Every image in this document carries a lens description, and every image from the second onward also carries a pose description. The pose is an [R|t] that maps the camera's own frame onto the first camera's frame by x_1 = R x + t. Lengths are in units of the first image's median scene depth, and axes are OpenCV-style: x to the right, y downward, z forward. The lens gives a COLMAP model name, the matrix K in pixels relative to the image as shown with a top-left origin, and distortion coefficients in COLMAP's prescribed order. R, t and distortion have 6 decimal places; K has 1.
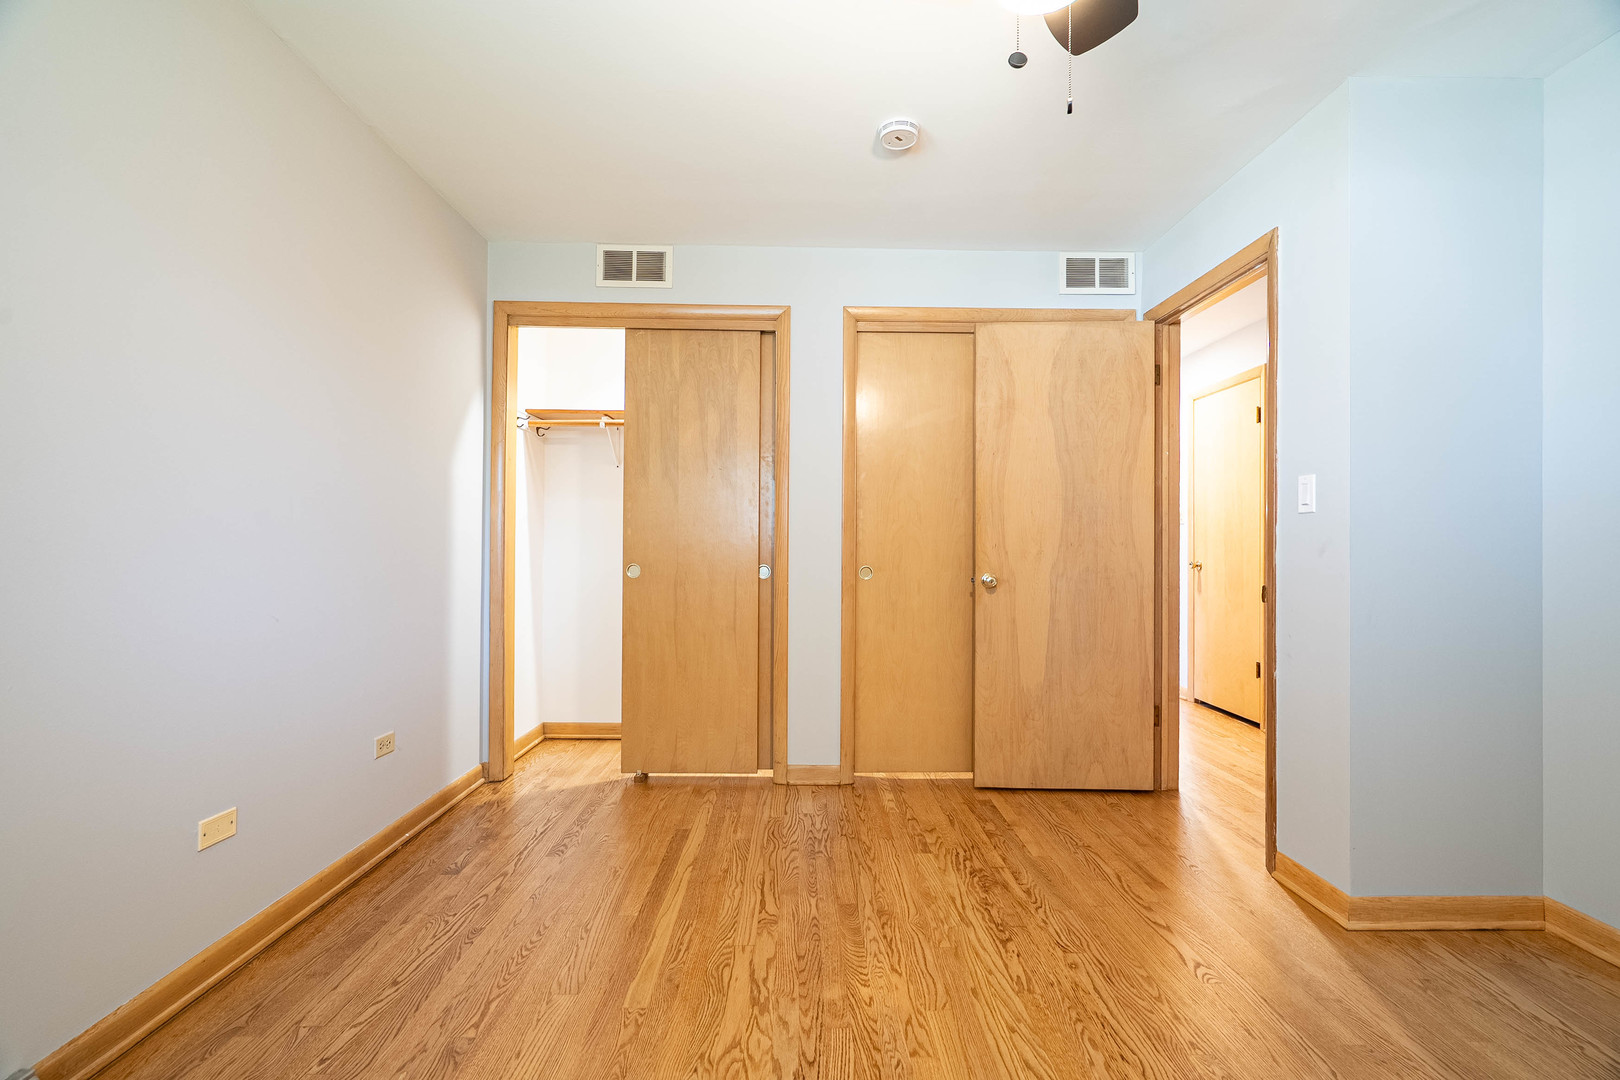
lens RADIAL K [[740.0, 0, 819.9], [0, 740.0, 540.3], [0, 0, 1]] dist [0.001959, 0.000783]
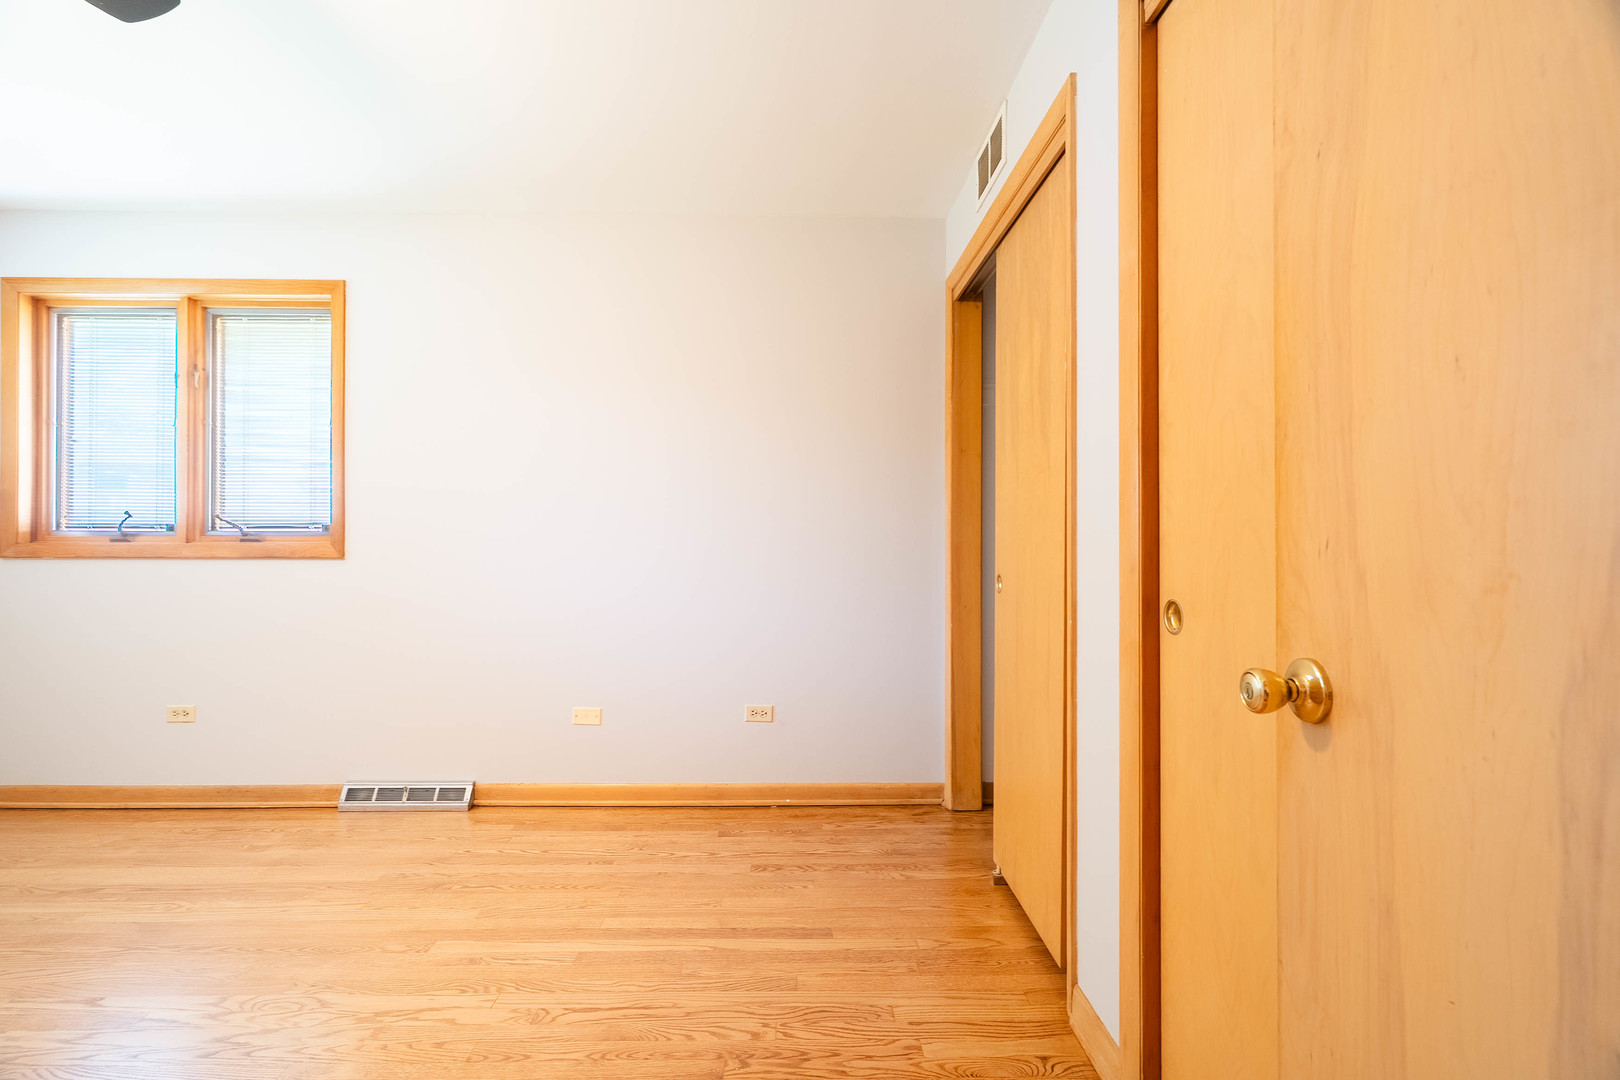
lens RADIAL K [[740.0, 0, 815.3], [0, 740.0, 547.3], [0, 0, 1]] dist [0.001959, 0.000783]
pose [[-0.011797, -0.003968, -0.999923, 0.672177], [0.002915, 0.999988, -0.004002, 0.011887], [0.999926, -0.002961, -0.011785, 1.207402]]
